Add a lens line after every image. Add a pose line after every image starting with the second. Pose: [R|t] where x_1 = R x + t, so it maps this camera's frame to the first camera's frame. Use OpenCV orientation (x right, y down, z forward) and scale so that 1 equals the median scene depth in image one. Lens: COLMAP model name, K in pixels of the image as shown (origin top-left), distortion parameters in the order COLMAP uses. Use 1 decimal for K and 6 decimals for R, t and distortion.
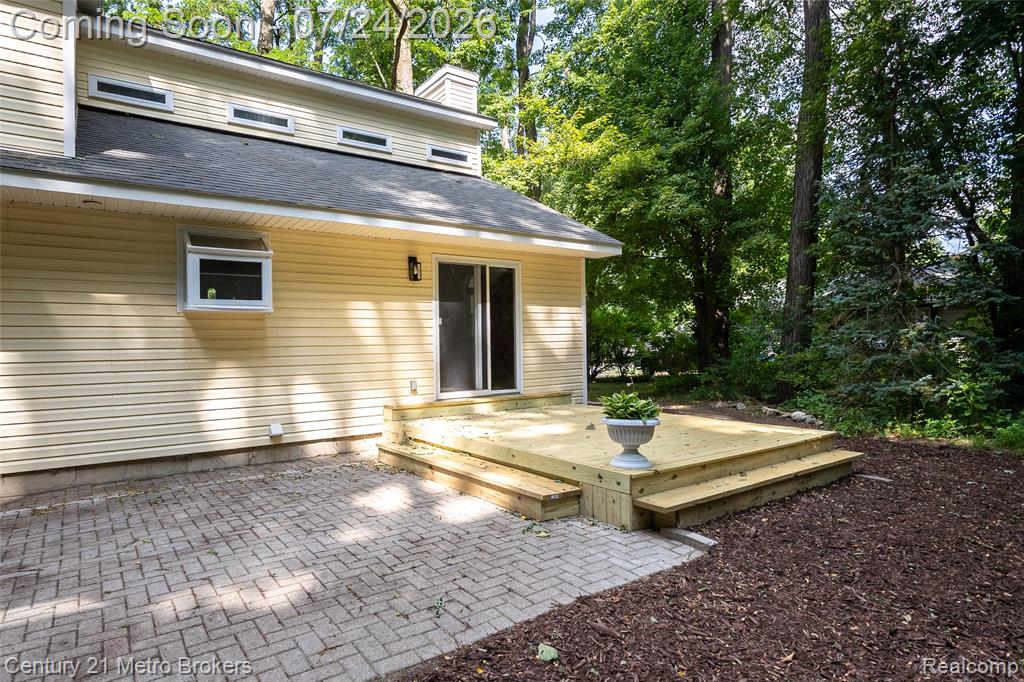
lens RADIAL K [[576.4, 0, 511.4], [0, 576.4, 333.5], [0, 0, 1]] dist [-0.003180, -0.002334]
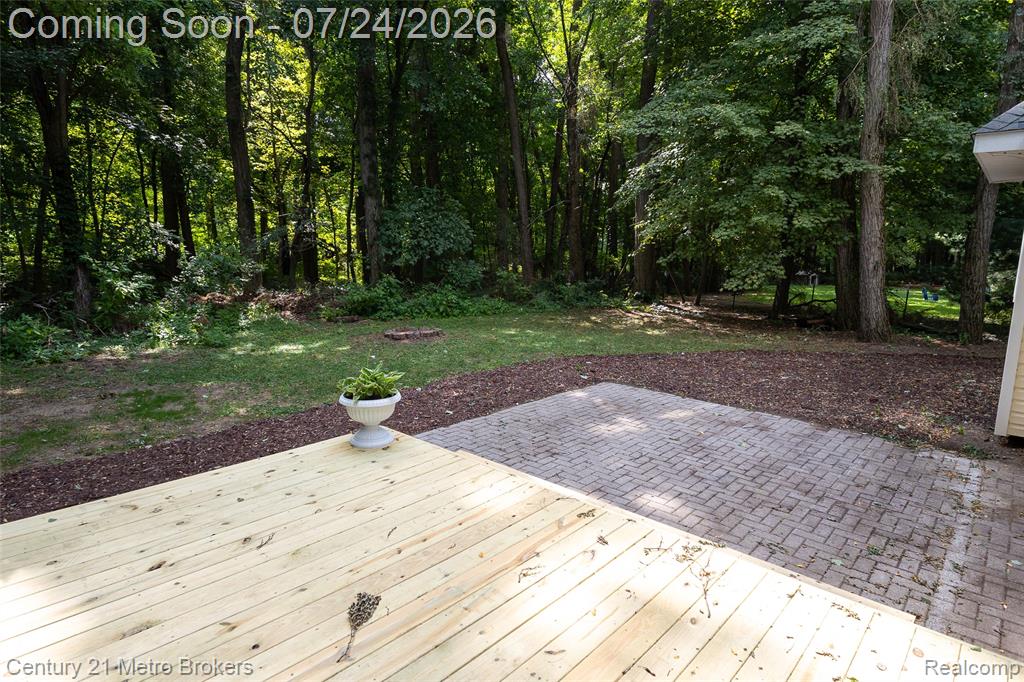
lens RADIAL K [[576.4, 0, 512.1], [0, 576.4, 342.4], [0, 0, 1]] dist [-0.003180, -0.002334]
pose [[-0.977698, 0.025165, -0.208502, 0.104510], [-0.006144, 0.988944, 0.148165, -0.047259], [0.209926, 0.146142, -0.966734, 1.180345]]
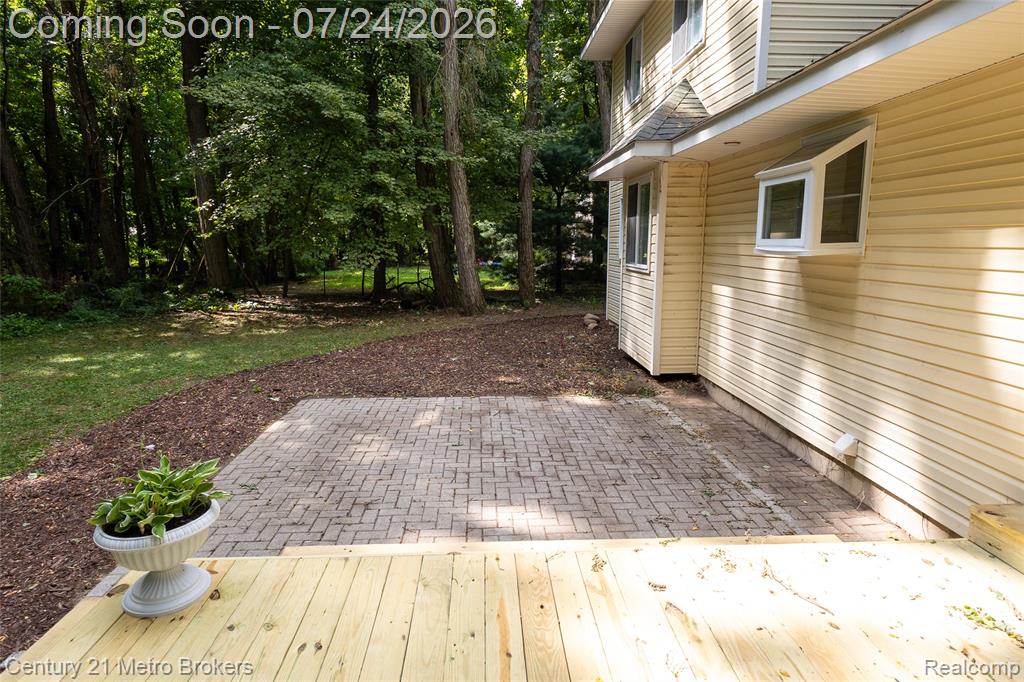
lens RADIAL K [[576.4, 0, 507.5], [0, 576.4, 338.7], [0, 0, 1]] dist [-0.003180, -0.002334]
pose [[-0.548528, 0.155396, -0.821565, 0.265606], [0.023315, 0.985039, 0.170750, -0.055836], [0.835807, 0.074506, -0.543944, 0.929709]]
